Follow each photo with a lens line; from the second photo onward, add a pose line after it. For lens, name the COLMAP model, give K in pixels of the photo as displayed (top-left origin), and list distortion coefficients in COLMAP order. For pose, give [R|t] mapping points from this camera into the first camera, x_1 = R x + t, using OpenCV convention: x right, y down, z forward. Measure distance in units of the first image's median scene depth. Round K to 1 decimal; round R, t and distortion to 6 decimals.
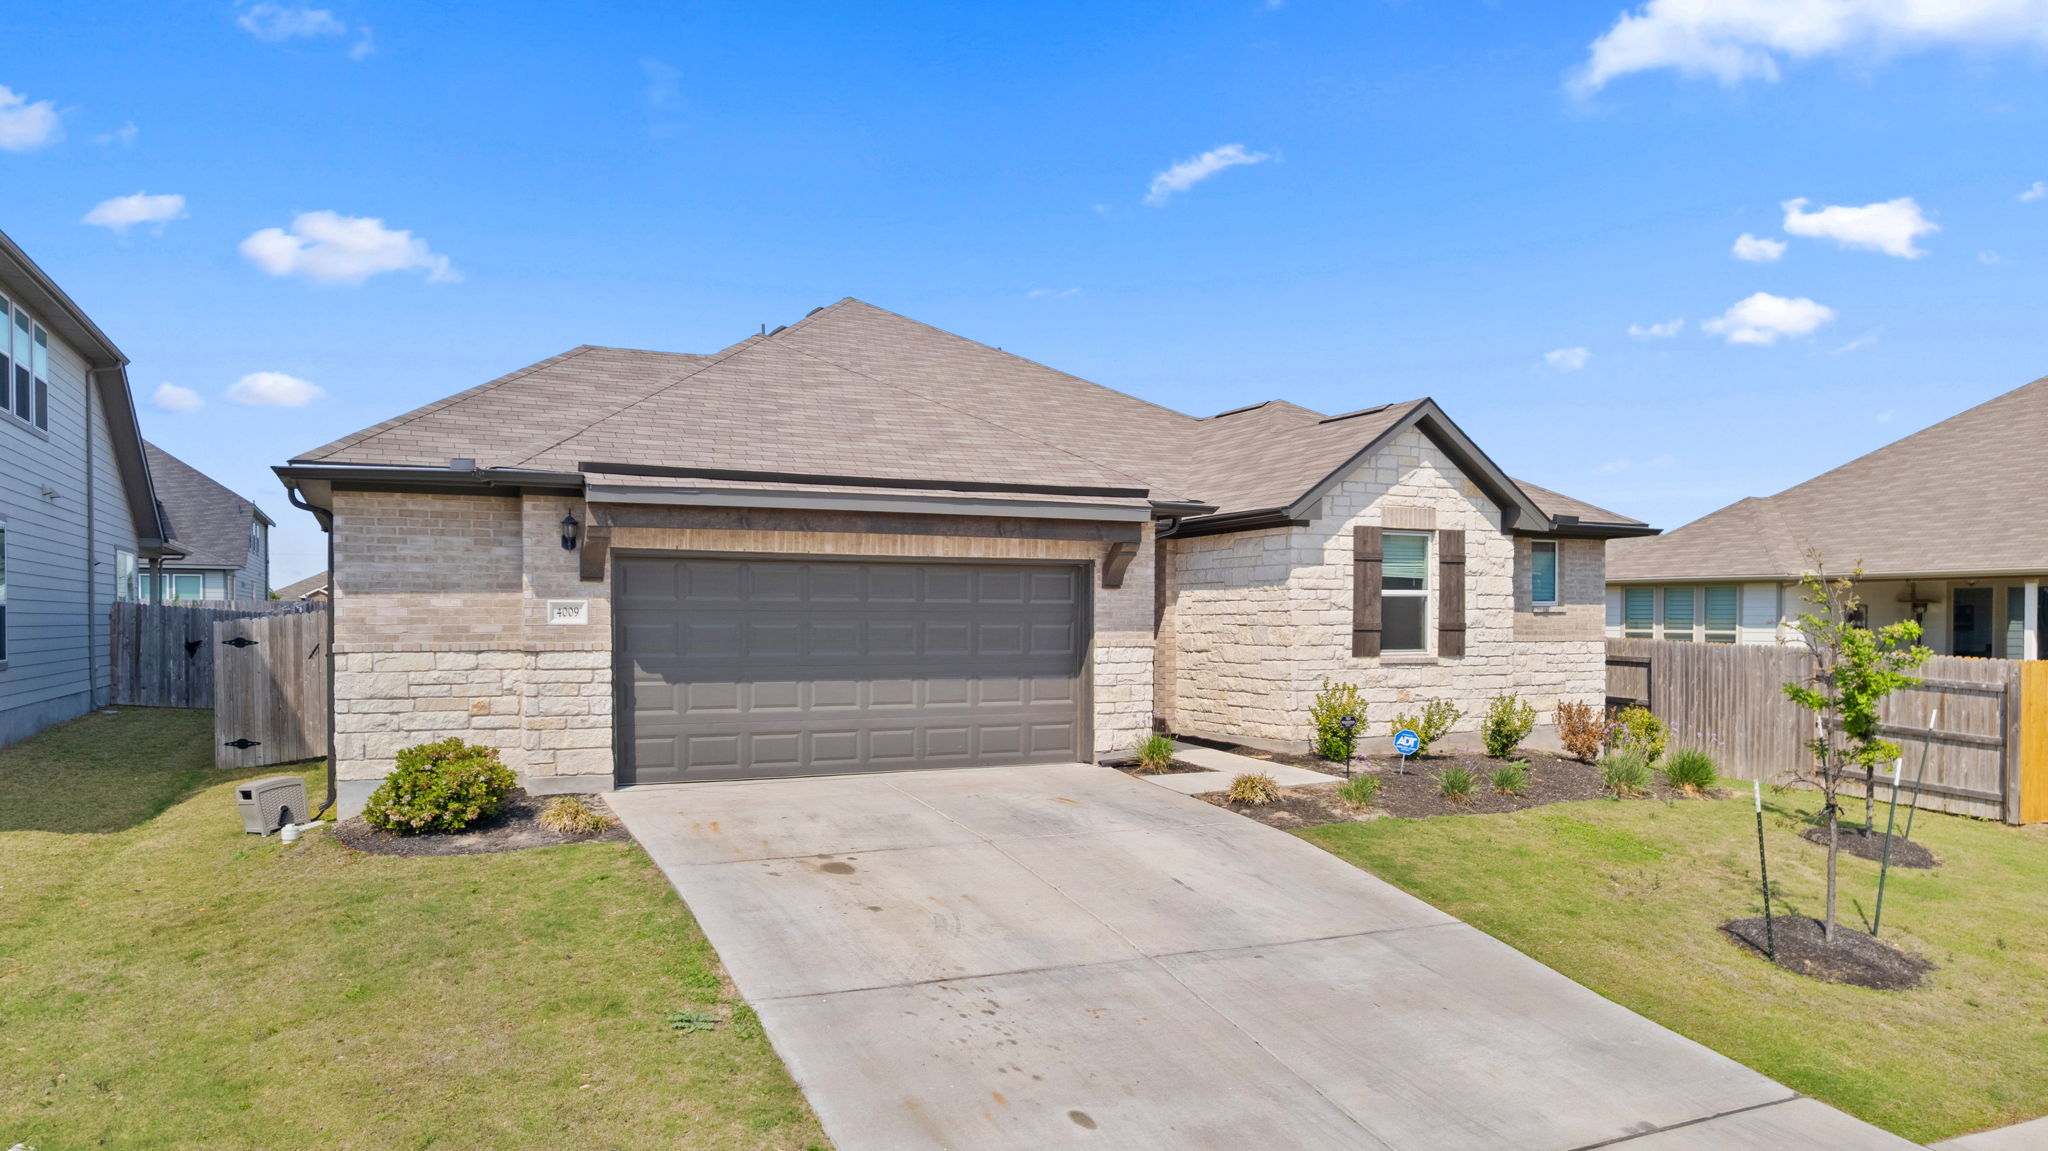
lens RADIAL K [[1358.3, 0, 1022.1], [0, 1358.3, 639.5], [0, 0, 1]] dist [-0.085091, 0.091310]
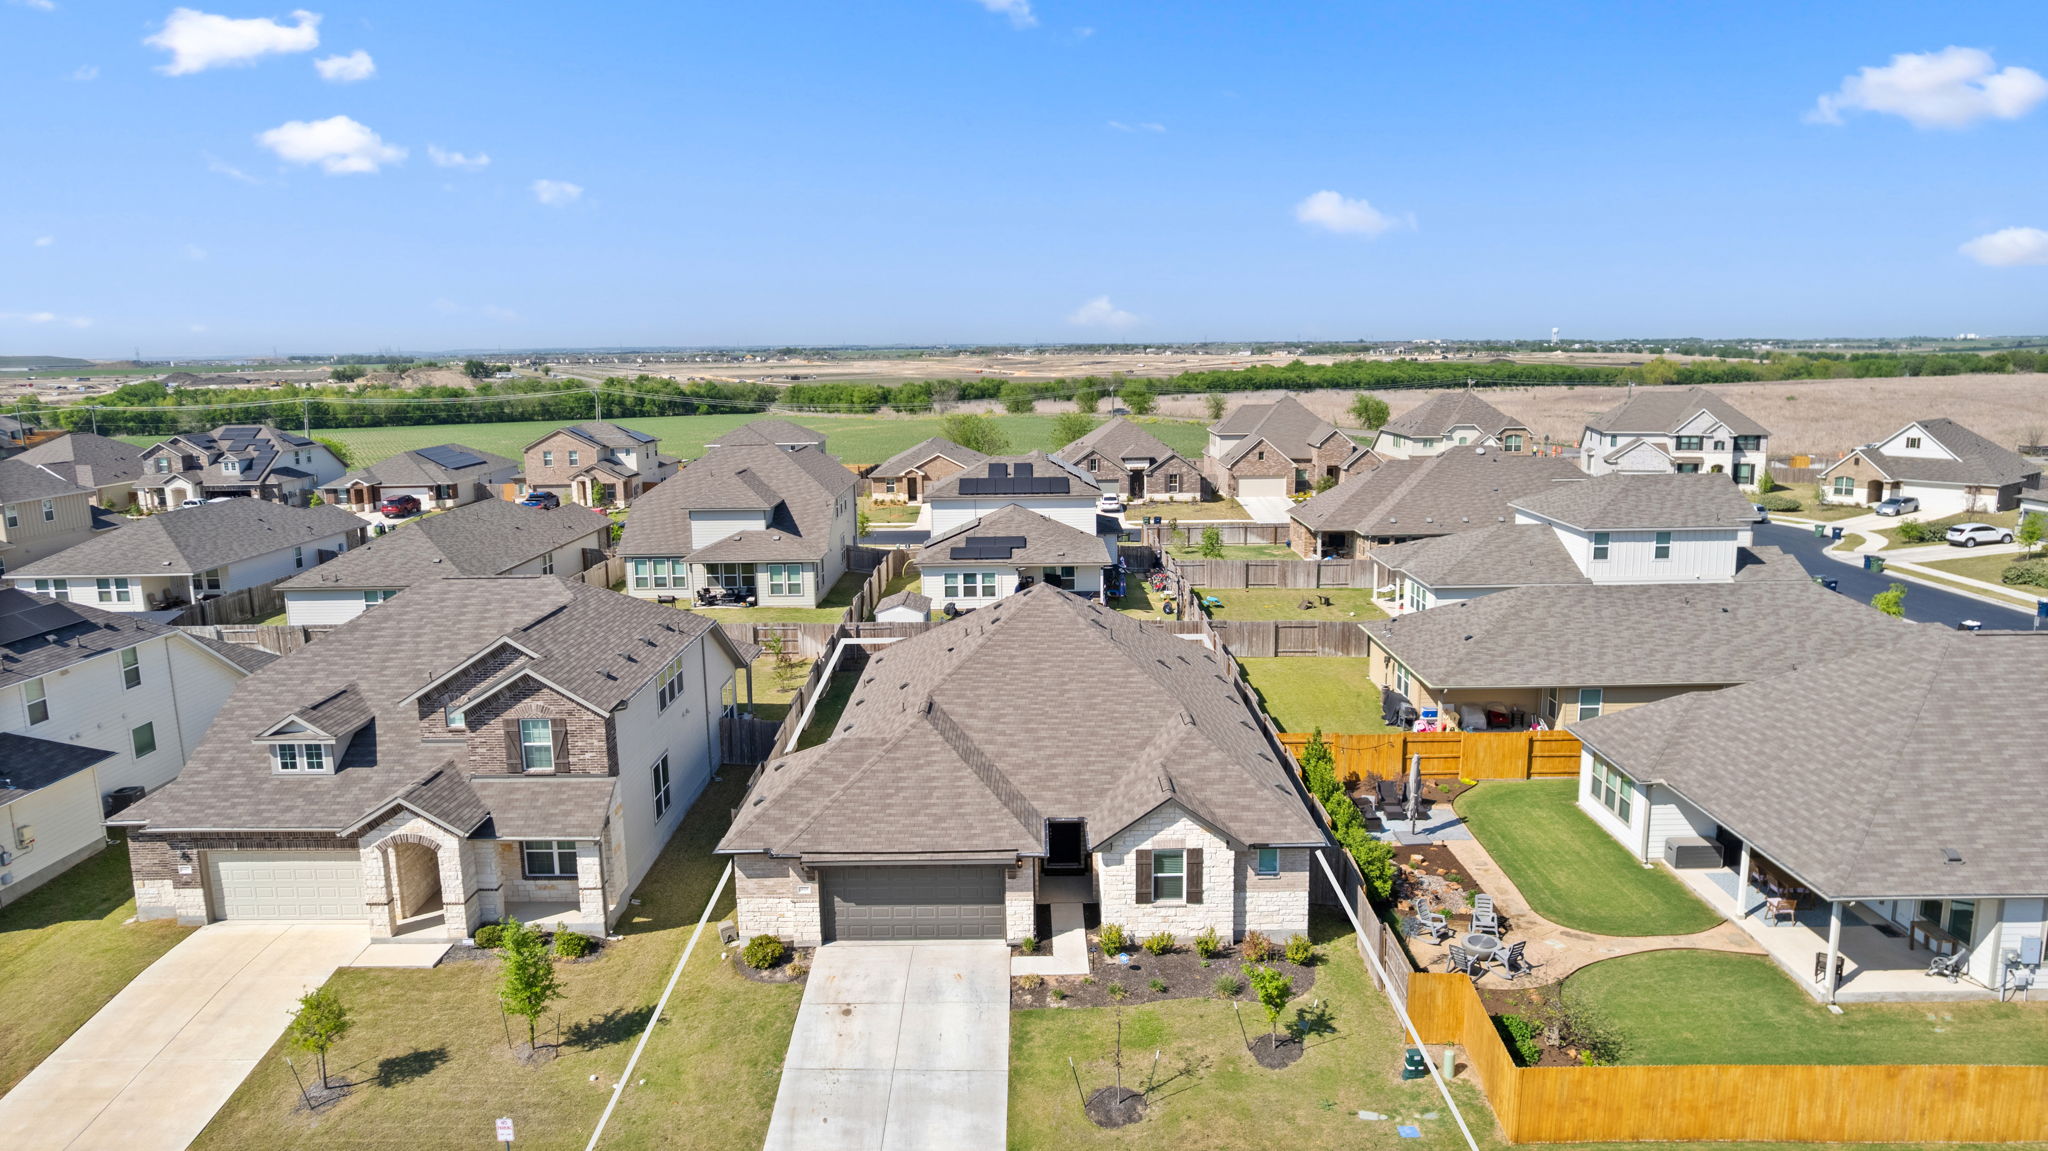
lens RADIAL K [[1357.1, 0, 1001.4], [0, 1357.1, 583.3], [0, 0, 1]] dist [-0.069911, 0.088514]
pose [[0.889769, 0.065206, -0.451730, 1.113777], [0.014049, 0.985360, 0.169906, -0.975400], [0.456195, -0.157524, 0.875827, -1.076690]]
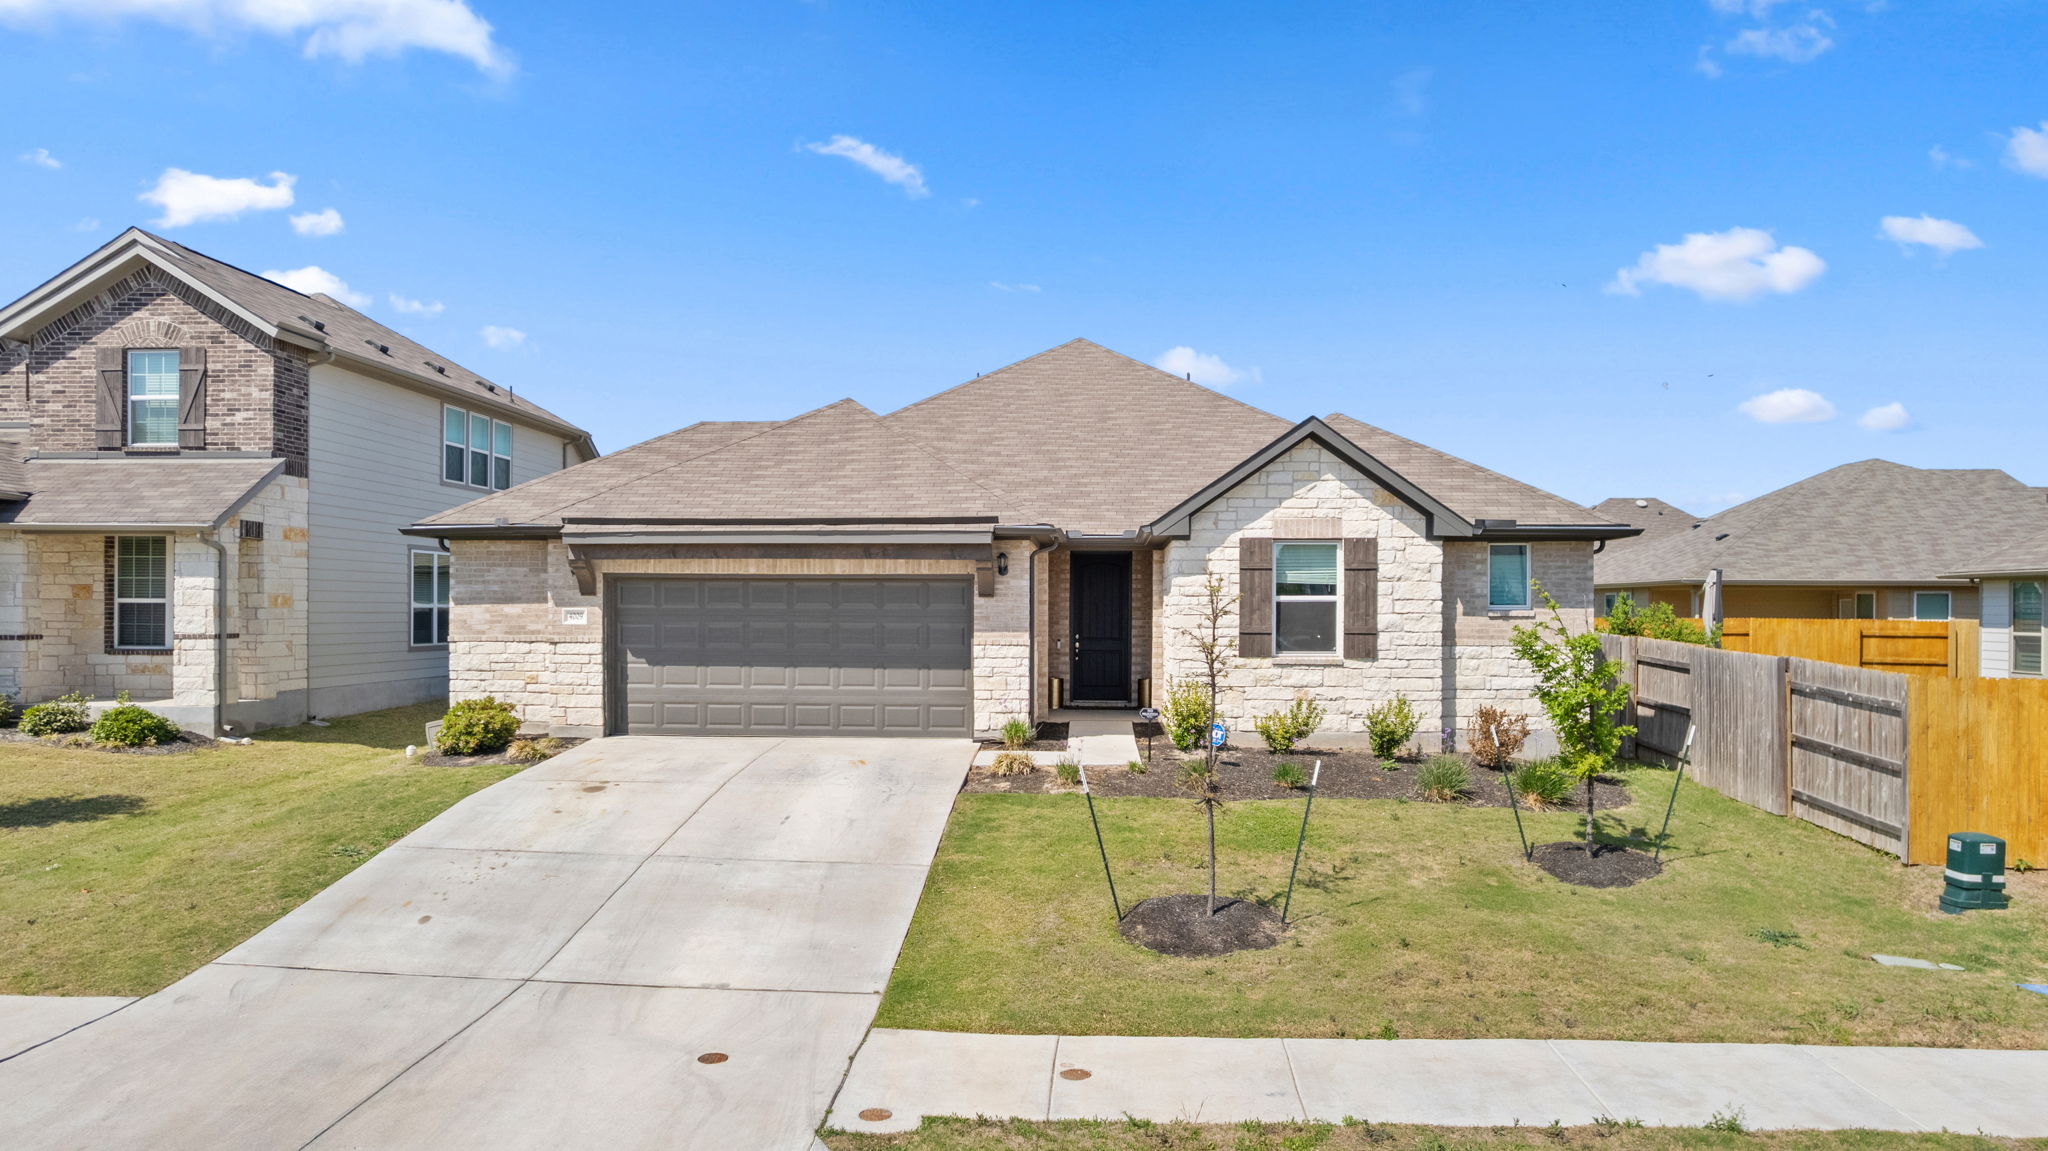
lens RADIAL K [[1361.4, 0, 1015.0], [0, 1361.4, 607.7], [0, 0, 1]] dist [-0.085345, 0.091217]
pose [[0.869325, 0.001486, -0.494239, 0.682956], [-0.009338, 0.999866, -0.013419, -0.011761], [0.494153, 0.016281, 0.869222, -0.054131]]
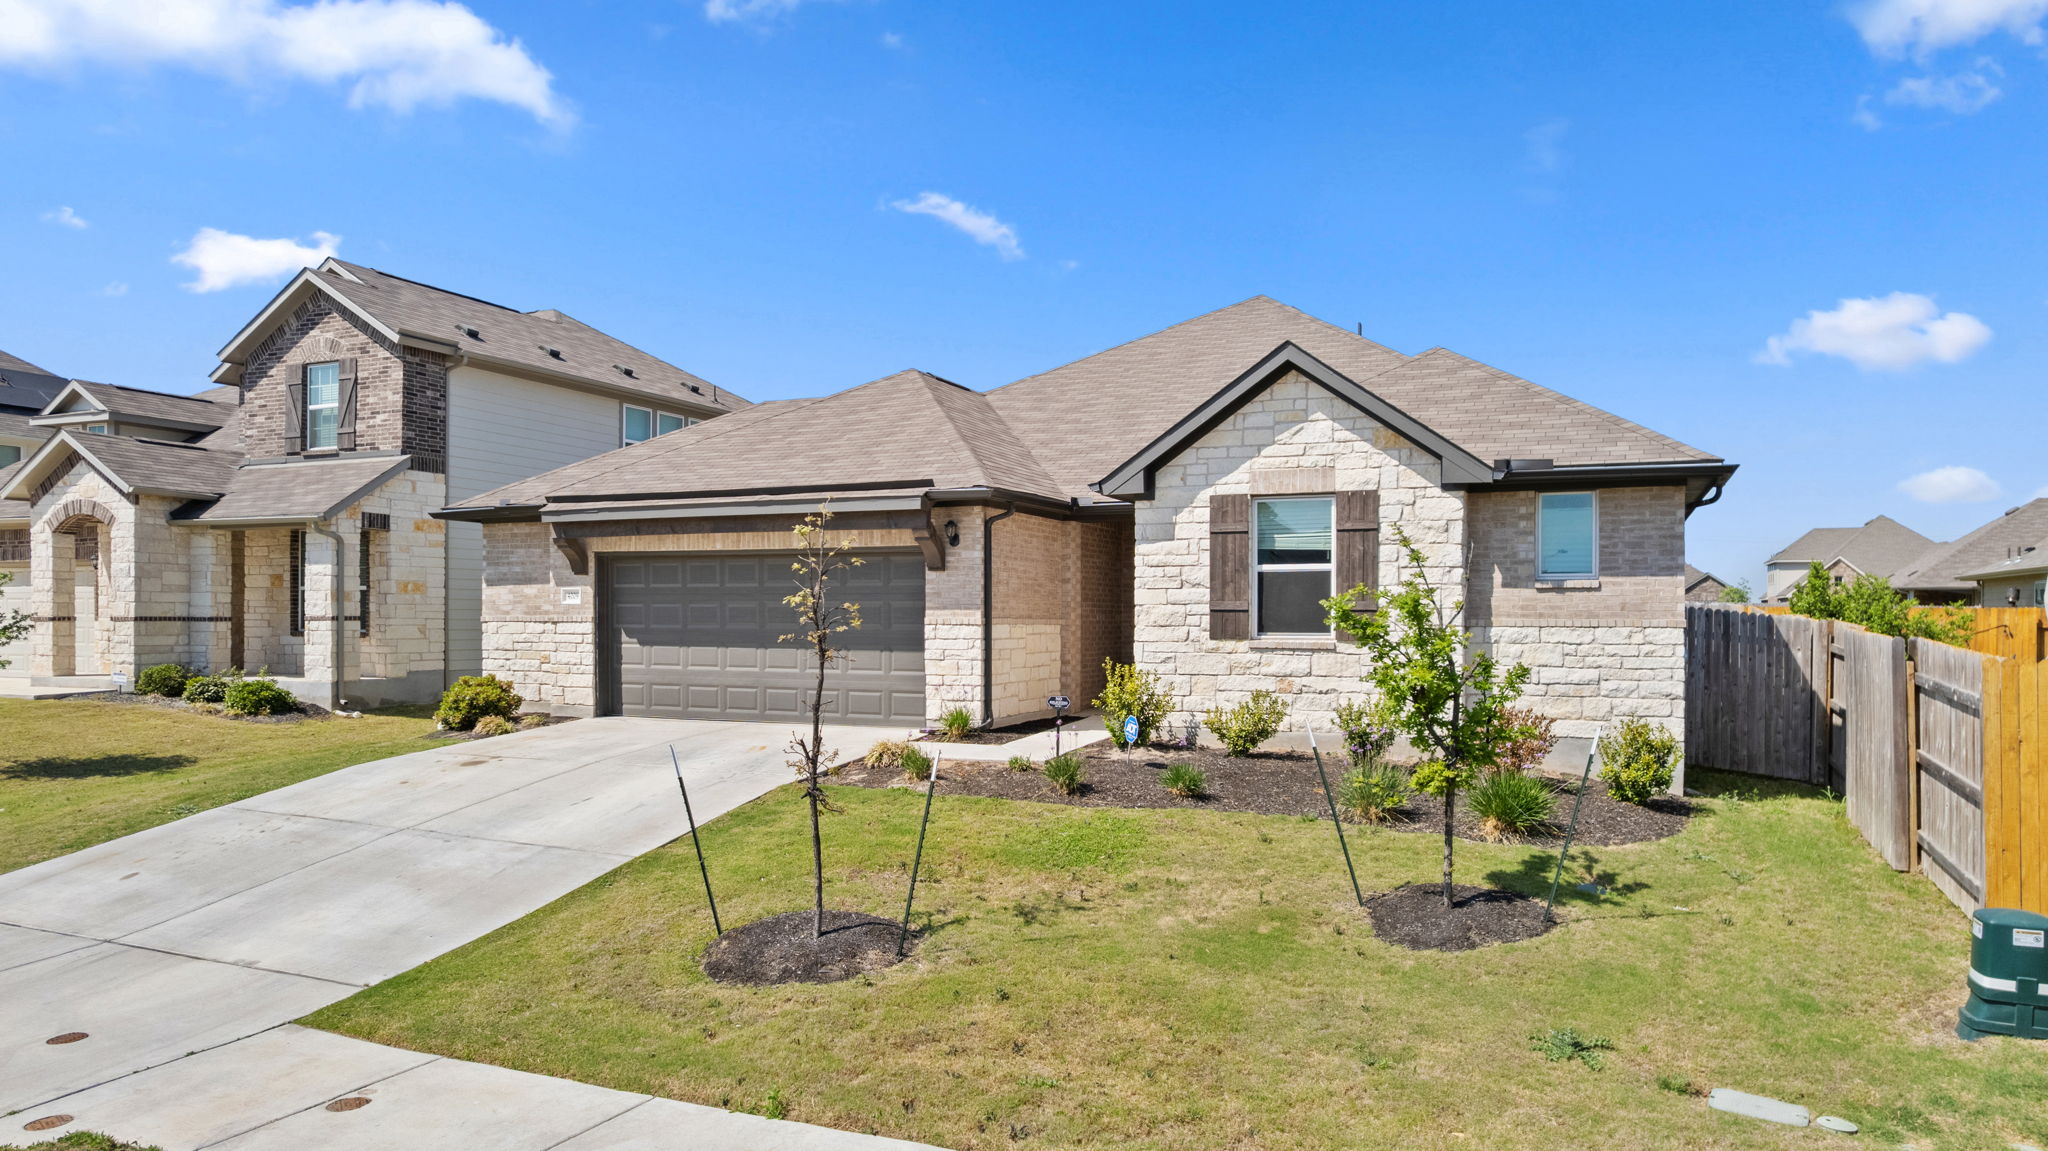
lens RADIAL K [[1361.4, 0, 1015.0], [0, 1361.4, 607.7], [0, 0, 1]] dist [-0.085345, 0.091217]
pose [[0.643444, -0.004754, -0.765478, 0.929695], [-0.014208, 0.999734, -0.018151, 0.010862], [0.765361, 0.022555, 0.643205, 0.336404]]
